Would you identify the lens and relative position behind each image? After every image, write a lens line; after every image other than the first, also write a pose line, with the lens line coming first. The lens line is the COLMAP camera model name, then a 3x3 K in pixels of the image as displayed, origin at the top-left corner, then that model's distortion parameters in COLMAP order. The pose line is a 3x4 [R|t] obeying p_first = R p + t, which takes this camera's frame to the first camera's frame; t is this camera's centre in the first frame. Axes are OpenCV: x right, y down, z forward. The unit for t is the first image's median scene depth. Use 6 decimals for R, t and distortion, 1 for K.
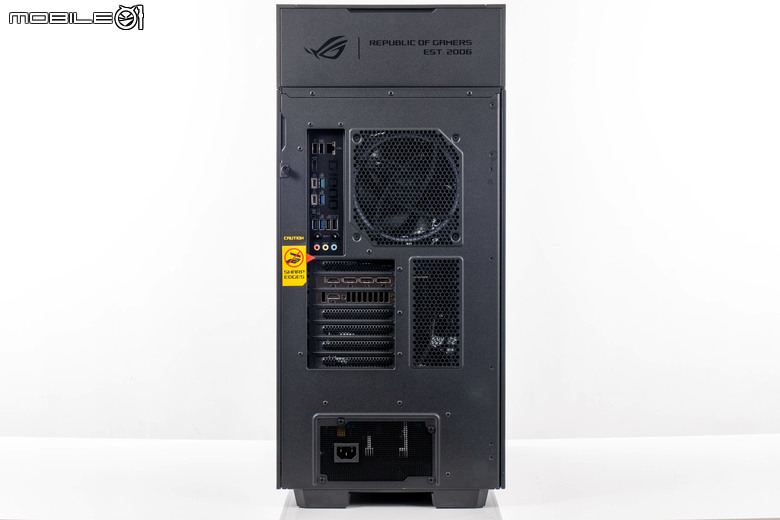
lens RADIAL K [[1844.5, 0, 387.7], [0, 1844.5, 257.4], [0, 0, 1]] dist [0.022558, 0.000000]
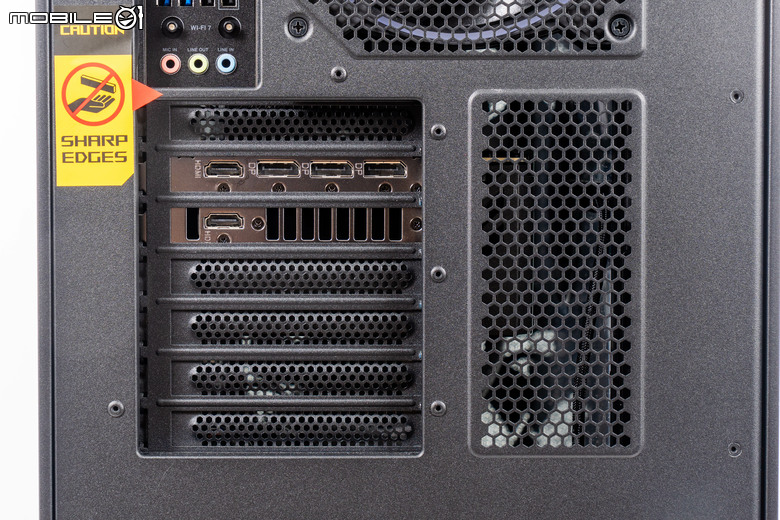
lens RADIAL K [[1844.5, 0, 417.4], [0, 1844.5, 309.8], [0, 0, 1]] dist [0.022558, 0.000000]
pose [[0.999975, 0.000933, 0.006960, 0.000987], [-0.001133, 0.999589, 0.028656, 0.027192], [-0.006931, -0.028663, 0.999565, 0.691394]]
